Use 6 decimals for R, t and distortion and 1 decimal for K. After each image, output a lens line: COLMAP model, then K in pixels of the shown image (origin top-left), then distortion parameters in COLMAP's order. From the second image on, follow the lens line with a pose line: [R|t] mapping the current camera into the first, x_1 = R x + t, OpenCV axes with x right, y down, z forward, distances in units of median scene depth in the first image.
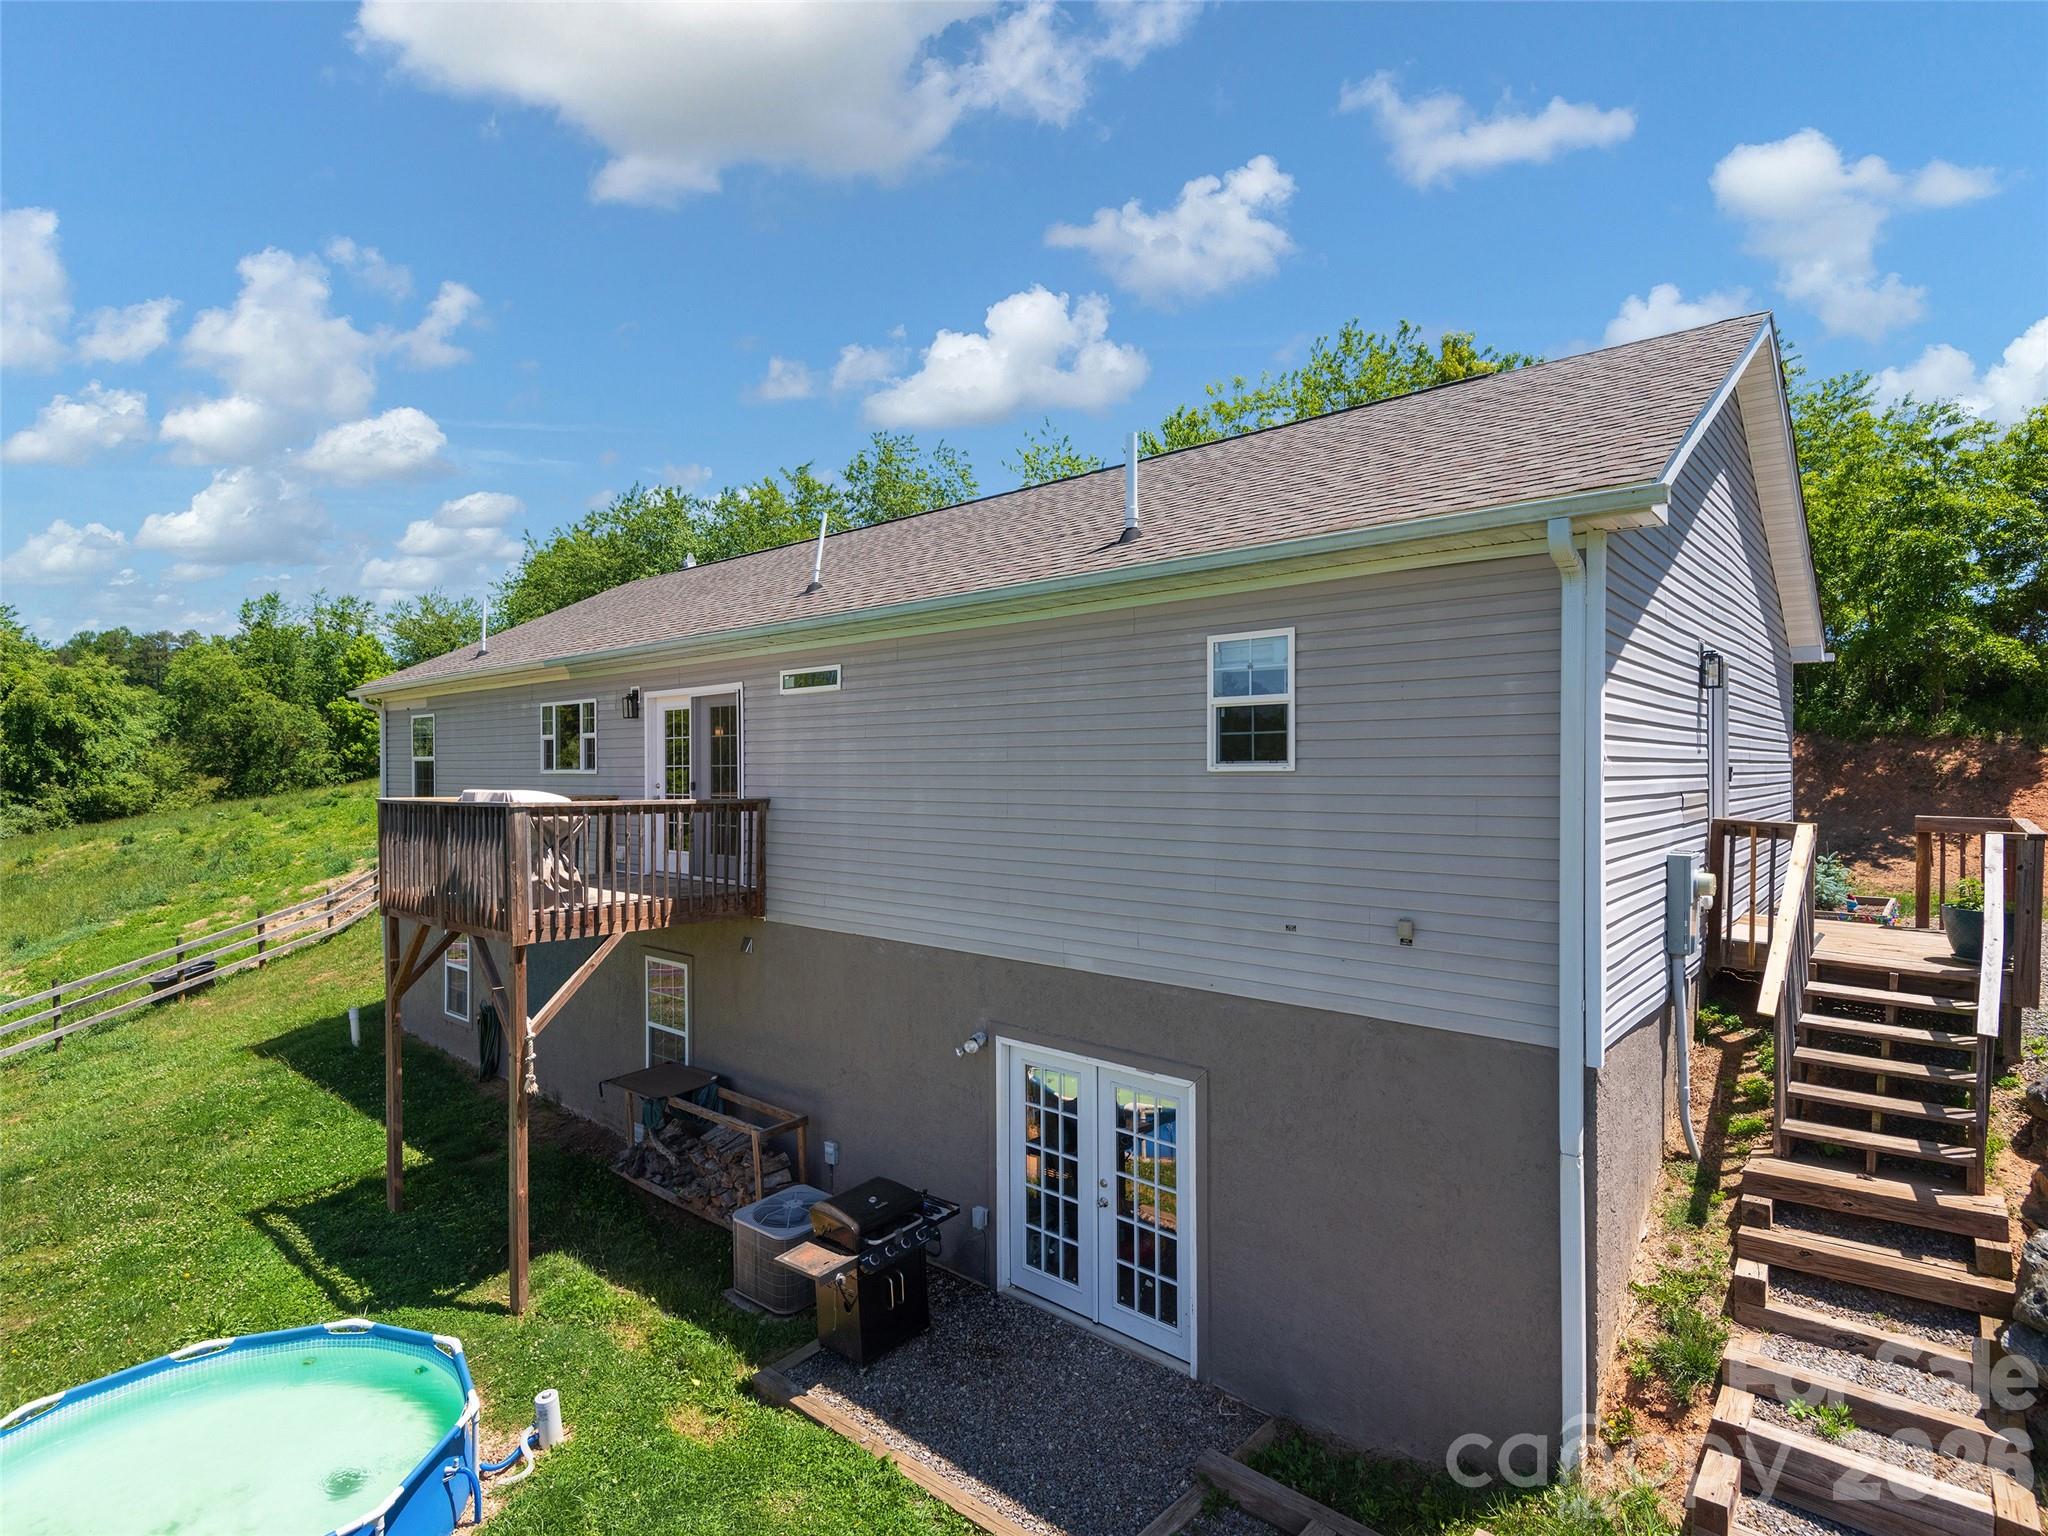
lens RADIAL K [[1045.4, 0, 1024.0], [0, 1045.4, 768.0], [0, 0, 1]] dist [0.038489, -0.025369]
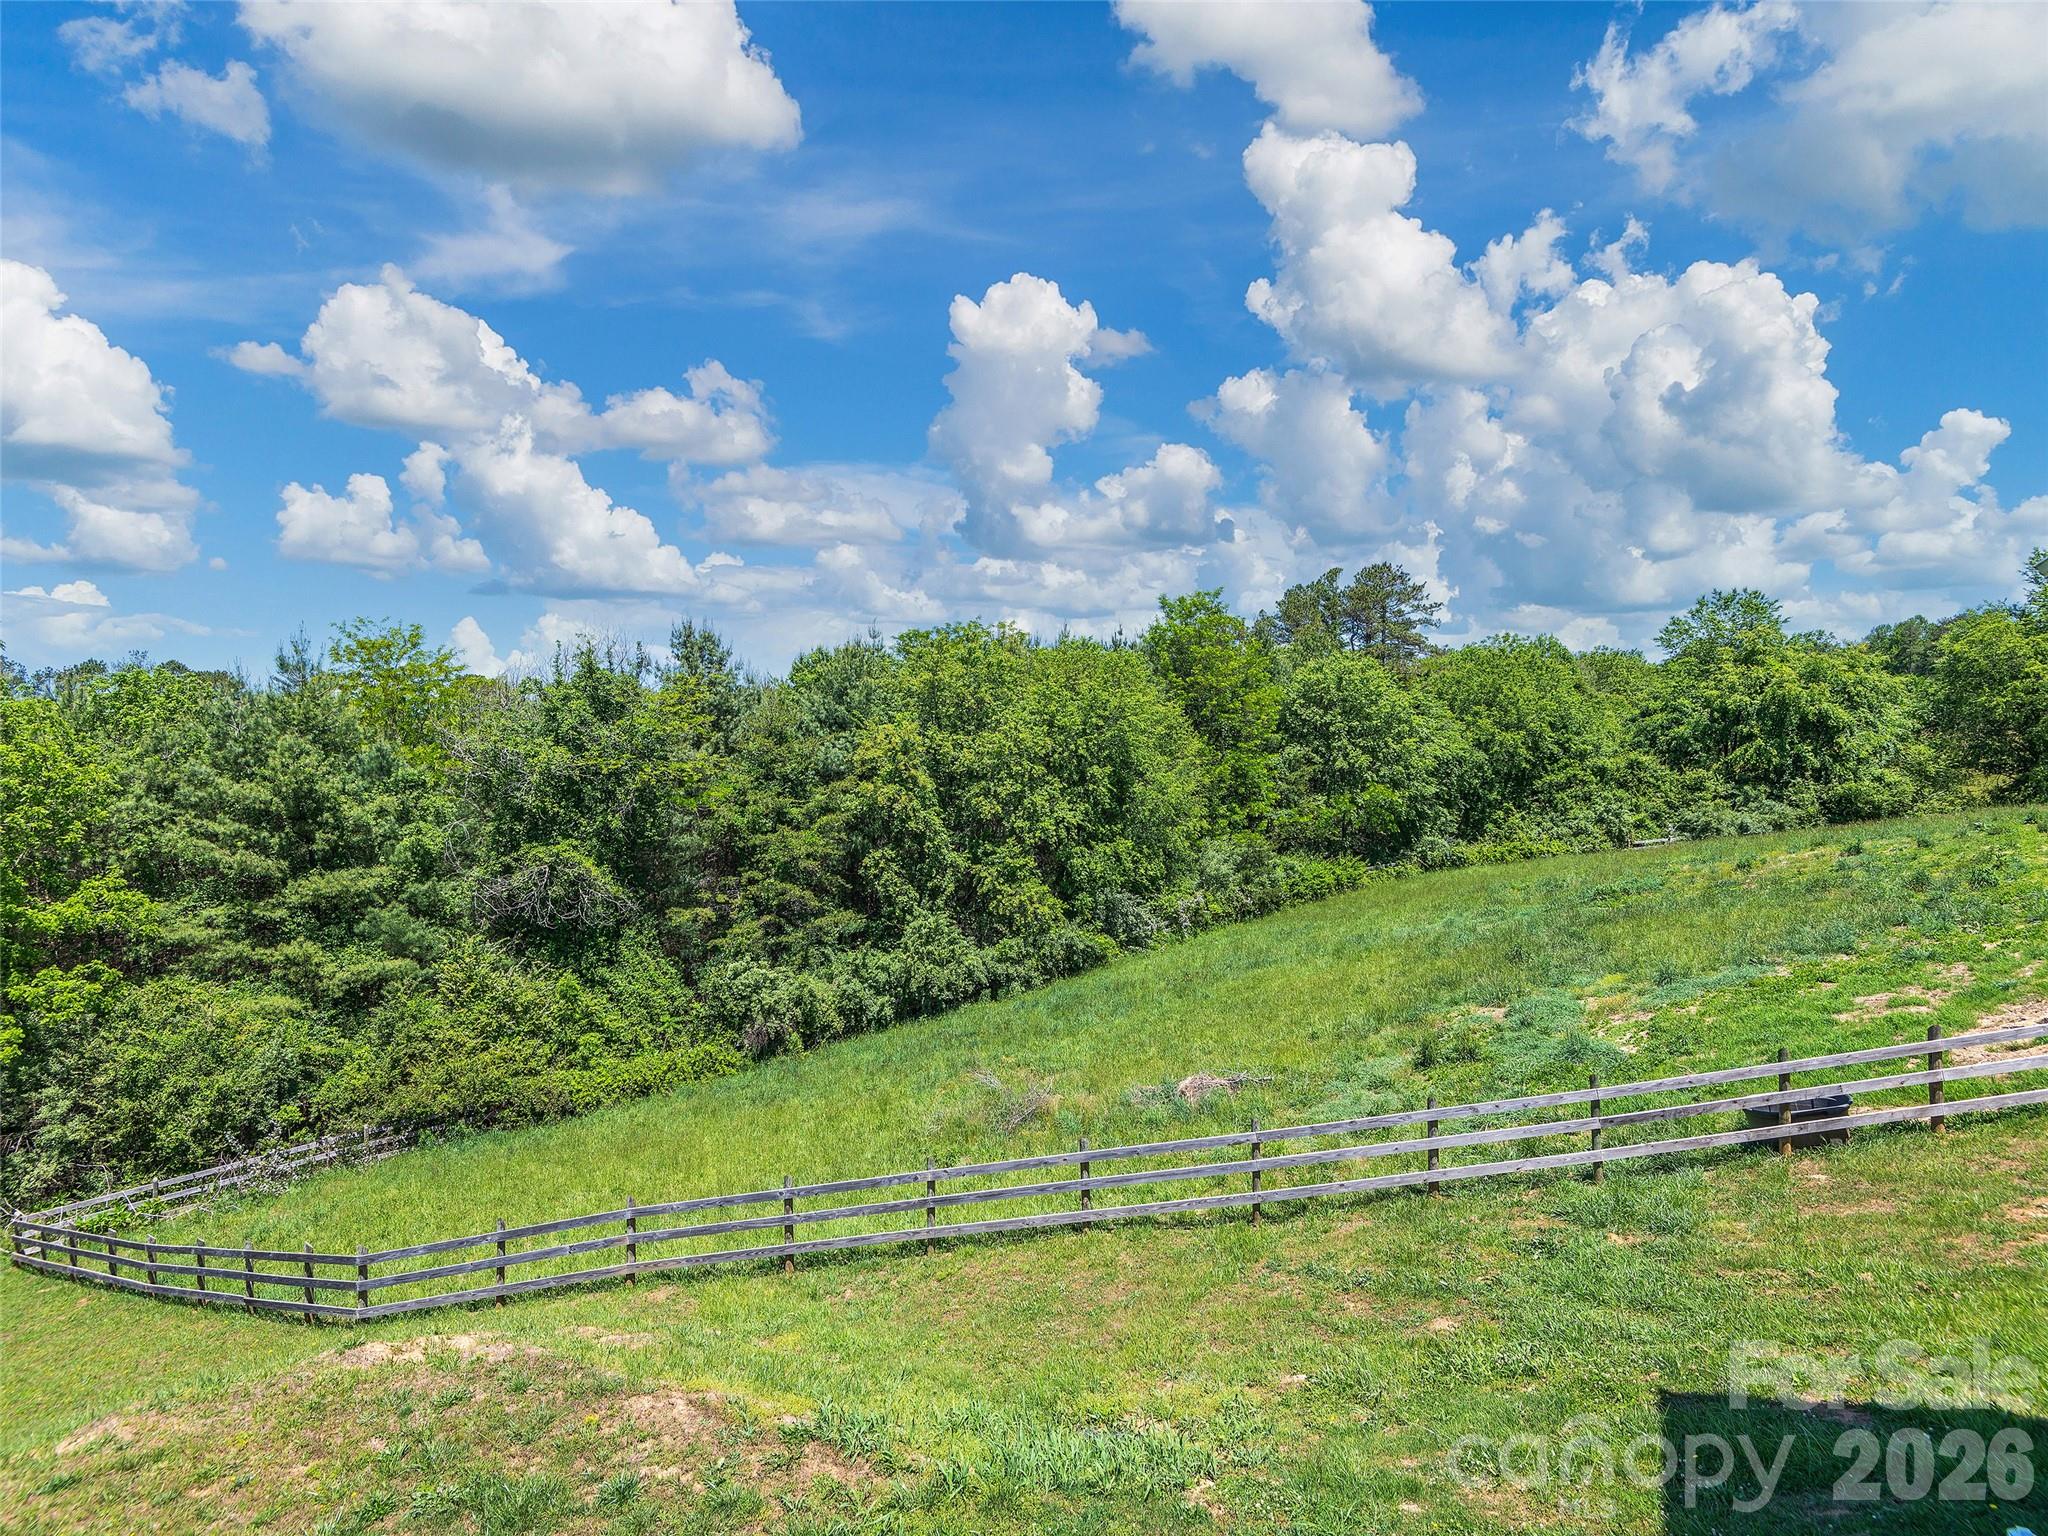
lens RADIAL K [[1045.4, 0, 1024.0], [0, 1045.4, 768.0], [0, 0, 1]] dist [0.038489, -0.025369]
pose [[0.158862, 0.008327, -0.987266, -0.088062], [-0.002282, 0.999965, 0.008067, -0.001322], [0.987298, 0.000972, 0.158875, 0.155397]]
